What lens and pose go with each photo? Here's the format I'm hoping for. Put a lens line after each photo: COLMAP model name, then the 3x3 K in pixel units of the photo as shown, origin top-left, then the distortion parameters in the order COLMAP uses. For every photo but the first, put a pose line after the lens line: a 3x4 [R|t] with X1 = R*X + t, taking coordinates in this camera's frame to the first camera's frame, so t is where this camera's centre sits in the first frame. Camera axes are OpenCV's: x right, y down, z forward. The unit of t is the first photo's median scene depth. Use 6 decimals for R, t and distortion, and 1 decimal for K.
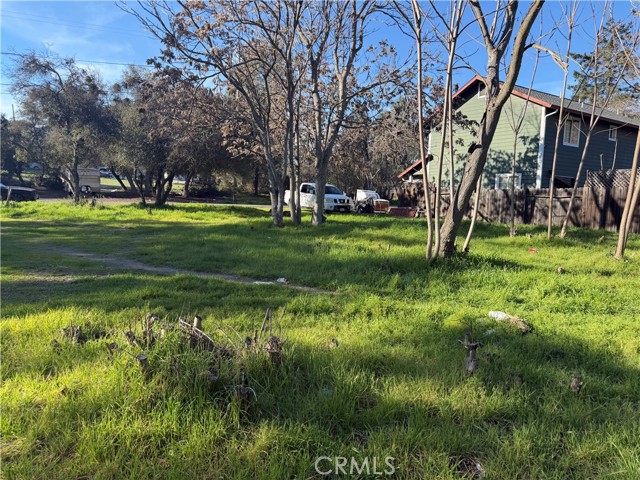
lens RADIAL K [[425.4, 0, 320.0], [0, 425.4, 240.0], [0, 0, 1]] dist [-0.051807, -0.000489]
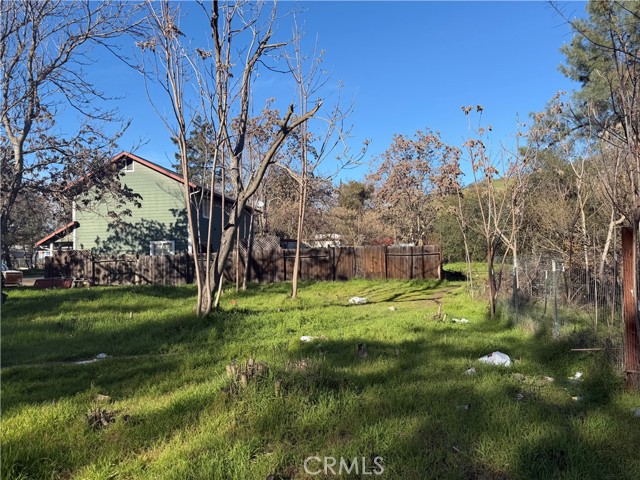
lens RADIAL K [[421.5, 0, 320.9], [0, 421.5, 222.2], [0, 0, 1]] dist [-0.056001, -0.001424]
pose [[0.602279, 0.031104, 0.797679, -0.200240], [0.123605, 0.983556, -0.131679, -0.007509], [-0.788658, 0.177904, 0.588531, -0.006185]]
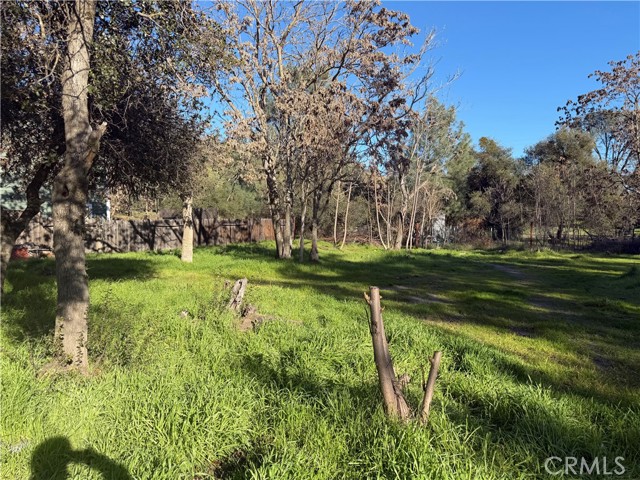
lens RADIAL K [[425.4, 0, 320.0], [0, 425.4, 240.0], [0, 0, 1]] dist [-0.051807, -0.000489]
pose [[-0.394010, -0.059003, 0.917210, -0.710642], [0.086627, 0.991111, 0.100969, -0.128705], [-0.915015, 0.119239, -0.385396, 0.915670]]
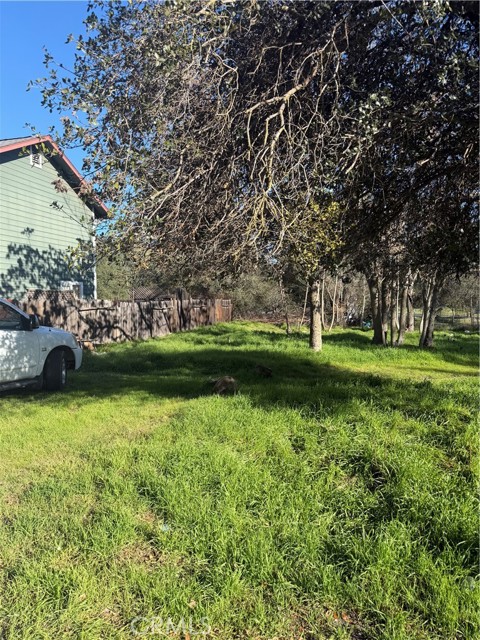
lens RADIAL K [[425.4, 0, 240.0], [0, 425.4, 320.0], [0, 0, 1]] dist [-0.051807, -0.000489]
pose [[-0.654253, -0.055805, 0.754214, -0.393091], [0.062810, 0.989819, 0.127724, -0.176589], [-0.753663, 0.130936, -0.644087, 1.349243]]
